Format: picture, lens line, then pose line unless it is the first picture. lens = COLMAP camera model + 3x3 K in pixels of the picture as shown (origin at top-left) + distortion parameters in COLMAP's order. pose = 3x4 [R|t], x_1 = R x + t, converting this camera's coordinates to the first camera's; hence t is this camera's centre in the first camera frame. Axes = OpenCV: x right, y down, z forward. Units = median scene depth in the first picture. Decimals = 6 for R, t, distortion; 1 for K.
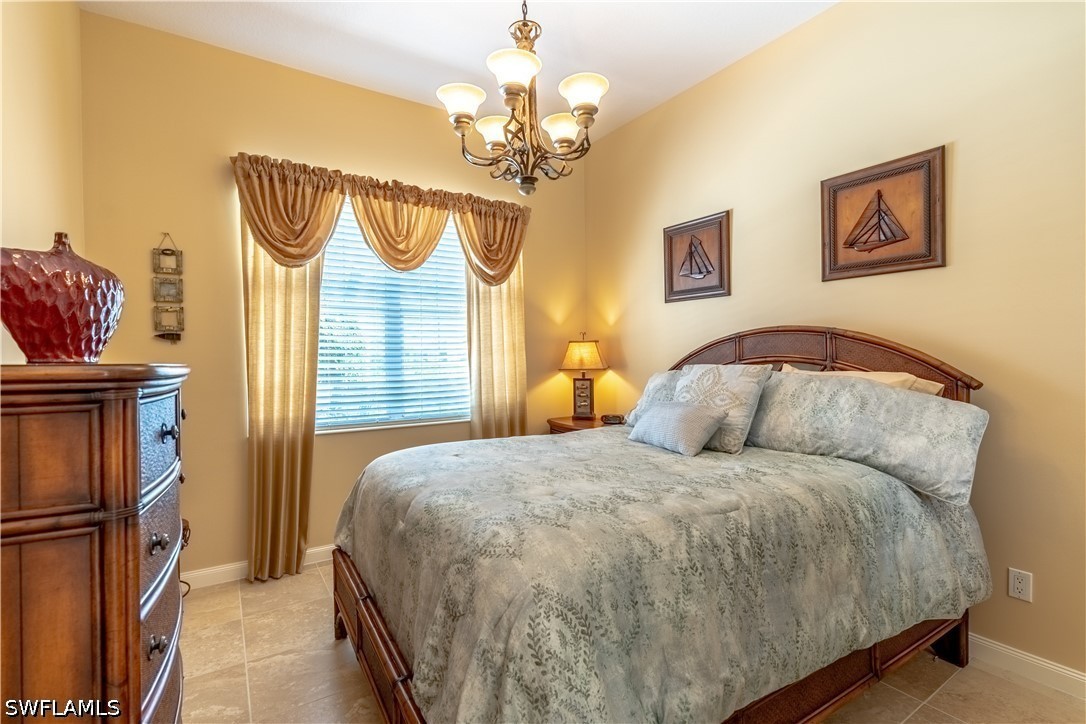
lens RADIAL K [[502.6, 0, 540.8], [0, 502.6, 360.5], [0, 0, 1]] dist [-0.012815, -0.000299]
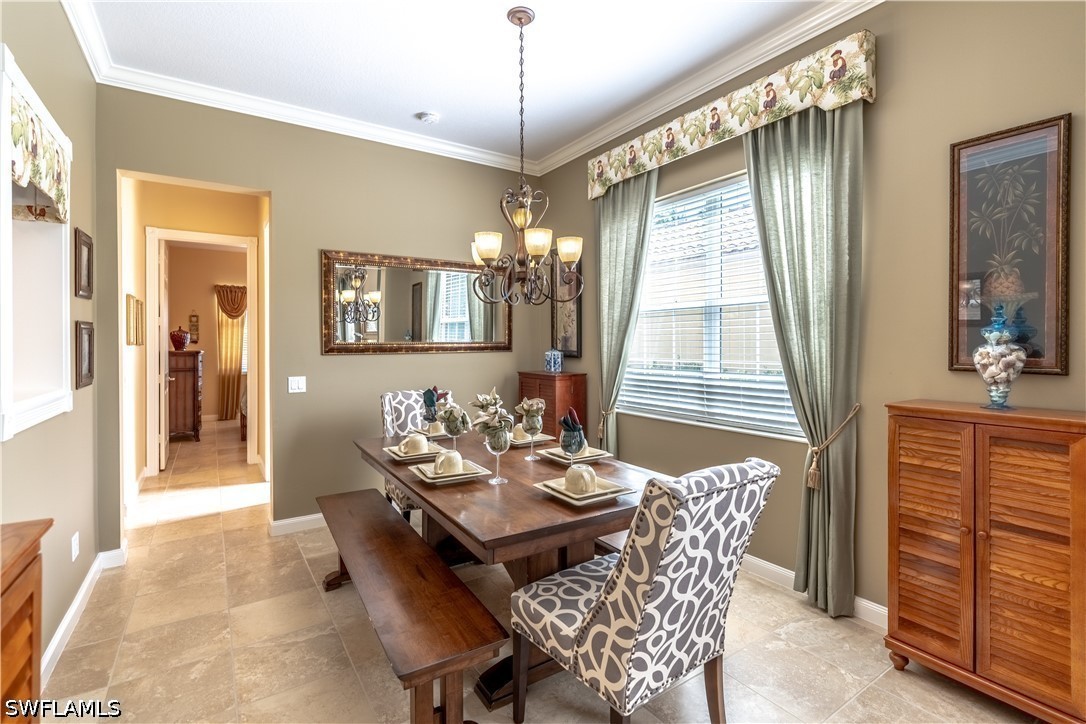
lens RADIAL K [[502.6, 0, 541.6], [0, 502.6, 342.5], [0, 0, 1]] dist [-0.012815, -0.000299]
pose [[0.999894, 0.005438, 0.013513, 1.402393], [-0.005318, 0.999946, -0.008919, -0.025854], [-0.013561, 0.008846, 0.999869, -2.173102]]
